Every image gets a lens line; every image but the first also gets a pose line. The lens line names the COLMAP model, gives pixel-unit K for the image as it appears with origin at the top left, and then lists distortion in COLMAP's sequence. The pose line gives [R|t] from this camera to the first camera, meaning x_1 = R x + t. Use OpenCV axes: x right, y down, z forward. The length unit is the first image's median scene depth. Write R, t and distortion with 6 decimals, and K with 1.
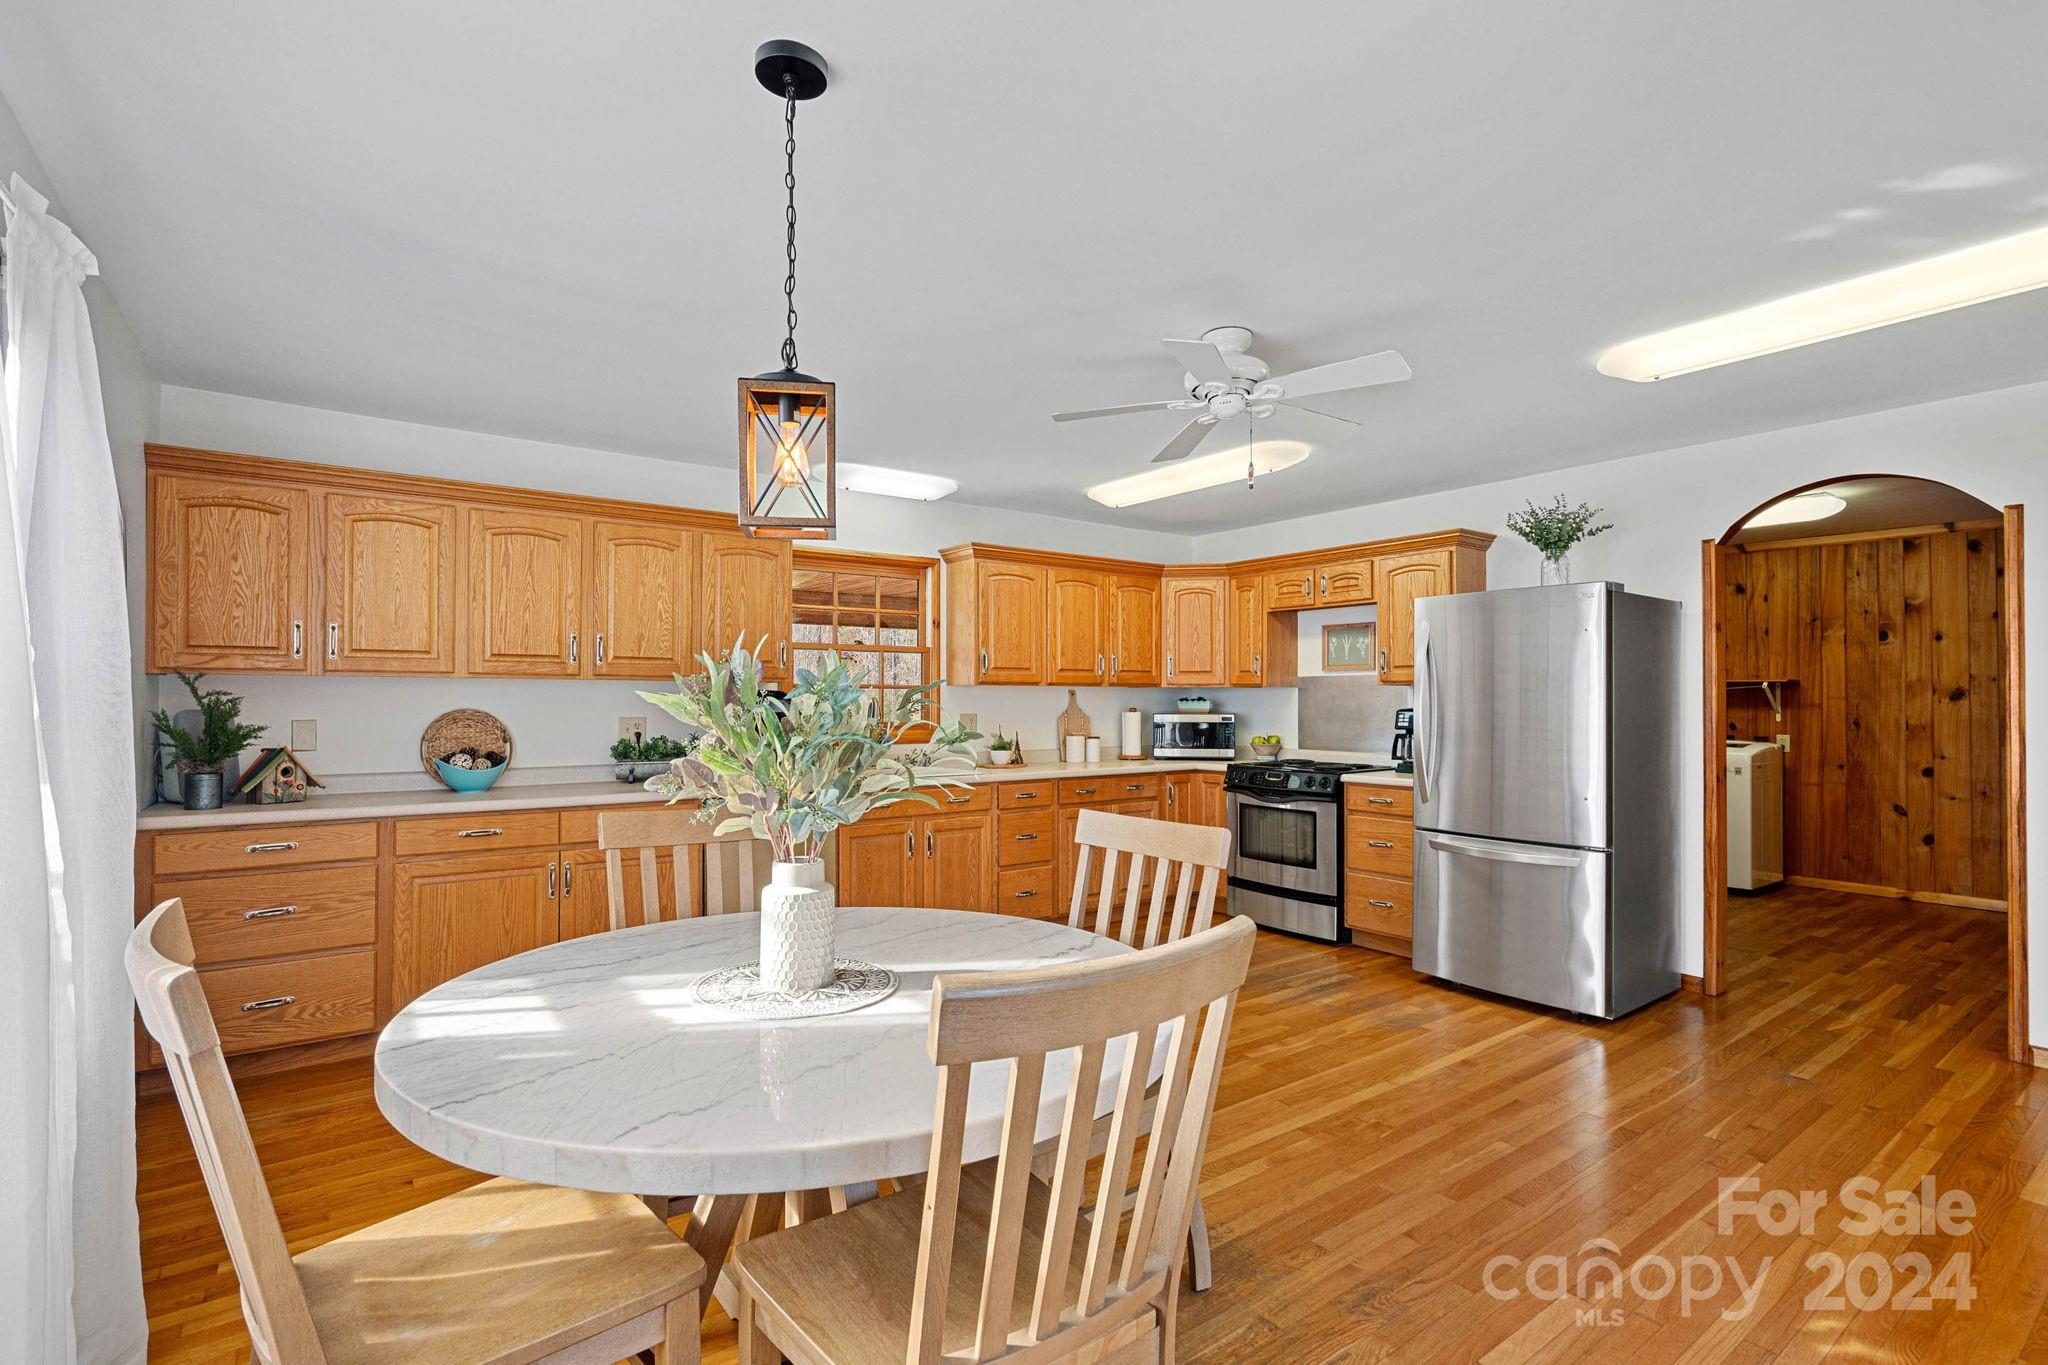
lens RADIAL K [[944.1, 0, 1027.8], [0, 944.1, 695.9], [0, 0, 1]] dist [-0.000871, -0.001774]
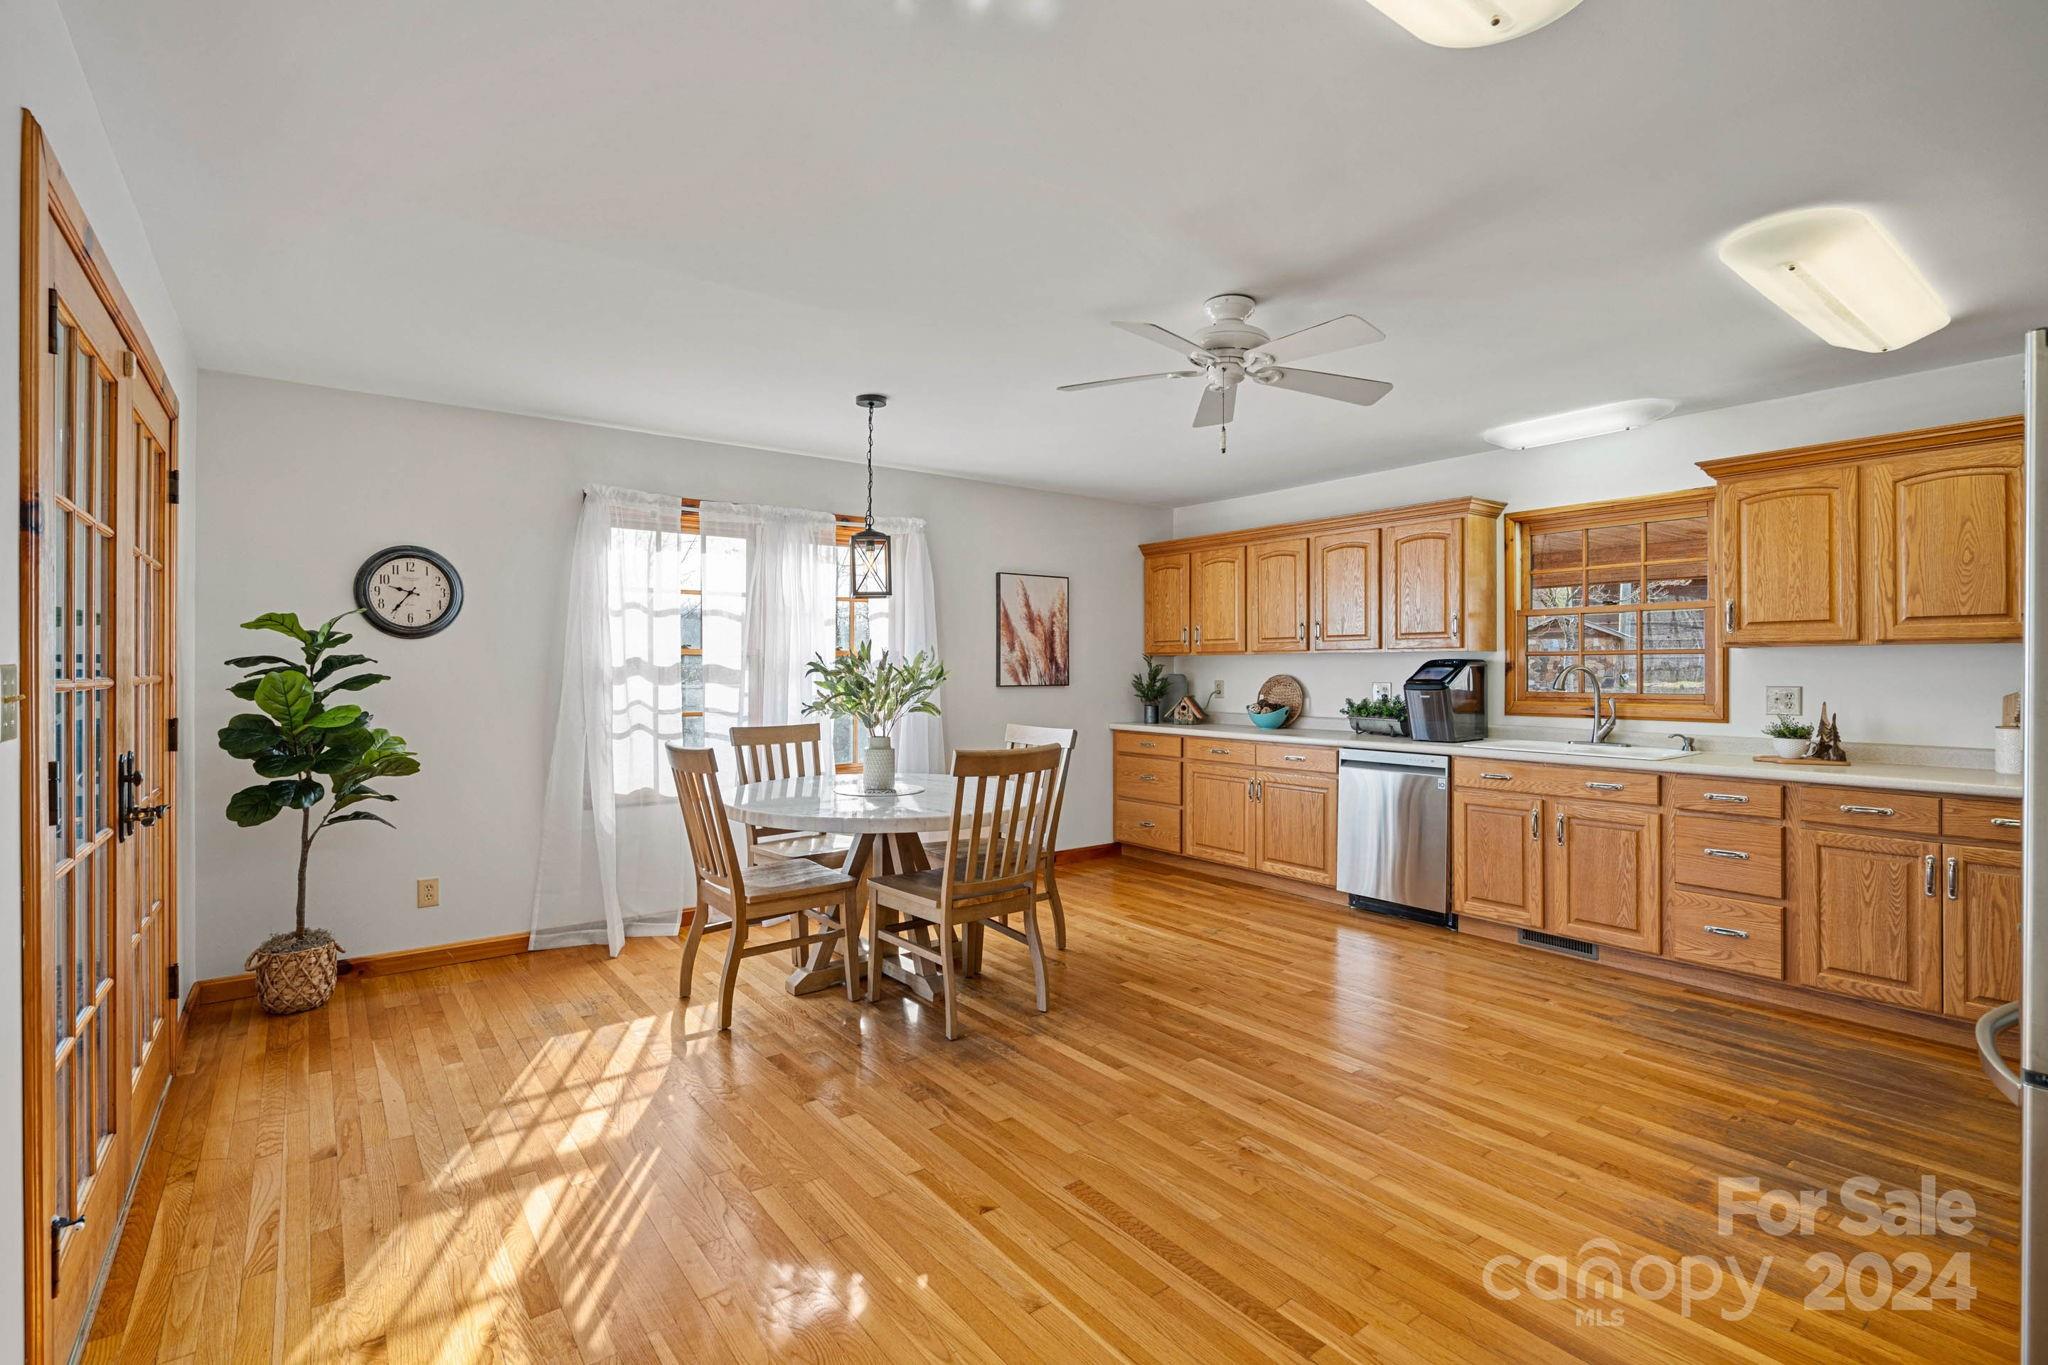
lens RADIAL K [[944.1, 0, 1029.6], [0, 944.1, 671.4], [0, 0, 1]] dist [-0.000871, -0.001774]
pose [[0.035428, 0.007467, -0.999344, 1.548675], [0.011397, 0.999904, 0.007876, -0.012498], [0.999307, -0.011669, 0.035339, 0.950358]]
